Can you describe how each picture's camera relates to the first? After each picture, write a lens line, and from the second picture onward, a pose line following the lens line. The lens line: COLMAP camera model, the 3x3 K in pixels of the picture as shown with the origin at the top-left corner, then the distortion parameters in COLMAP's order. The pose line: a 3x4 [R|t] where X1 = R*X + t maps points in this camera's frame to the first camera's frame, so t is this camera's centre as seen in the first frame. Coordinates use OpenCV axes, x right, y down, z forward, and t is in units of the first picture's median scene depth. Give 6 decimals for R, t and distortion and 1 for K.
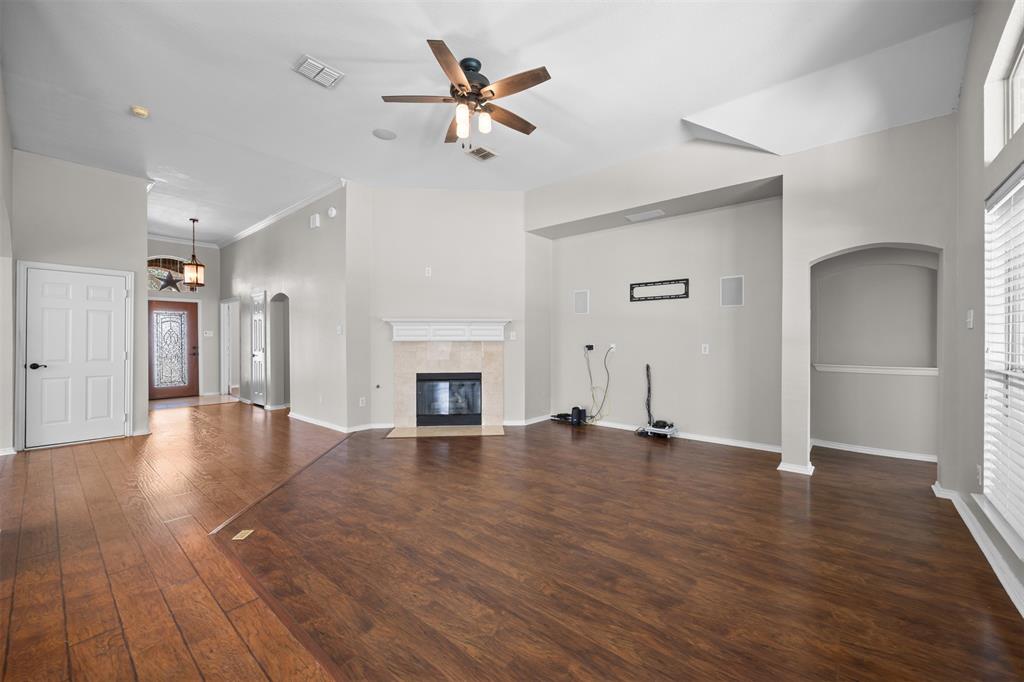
lens RADIAL K [[394.1, 0, 518.9], [0, 394.1, 340.4], [0, 0, 1]] dist [-0.004274, 0.000143]
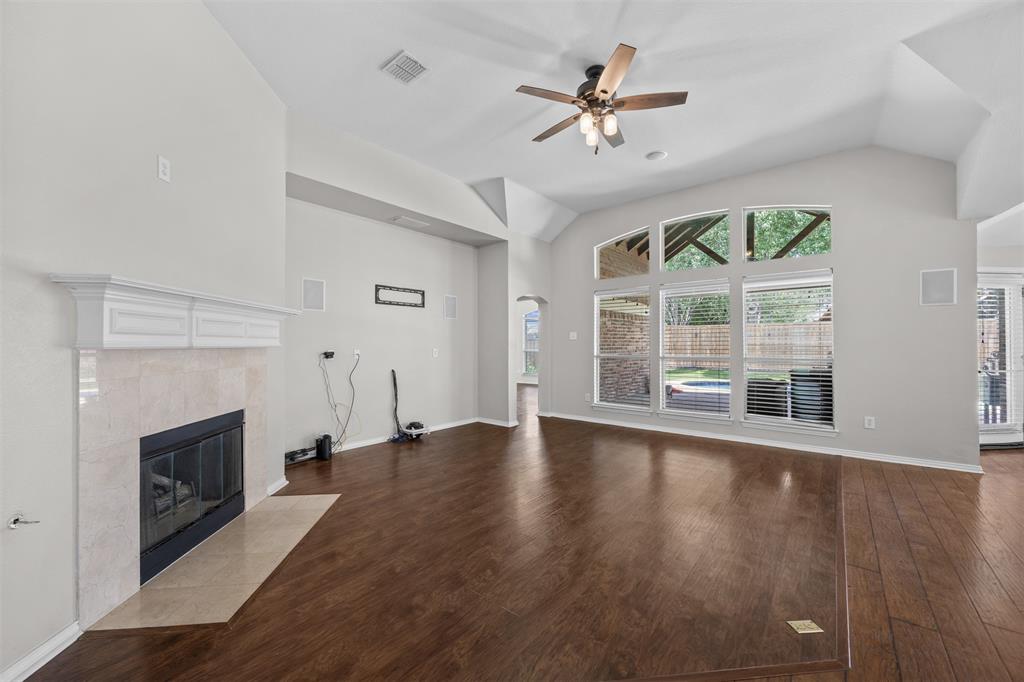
lens RADIAL K [[394.1, 0, 508.0], [0, 394.1, 338.6], [0, 0, 1]] dist [-0.004274, 0.000143]
pose [[0.009601, 0.017510, 0.999801, -0.657534], [0.007434, 0.999818, -0.017582, 0.001965], [-0.999926, 0.007601, 0.009469, 0.708732]]
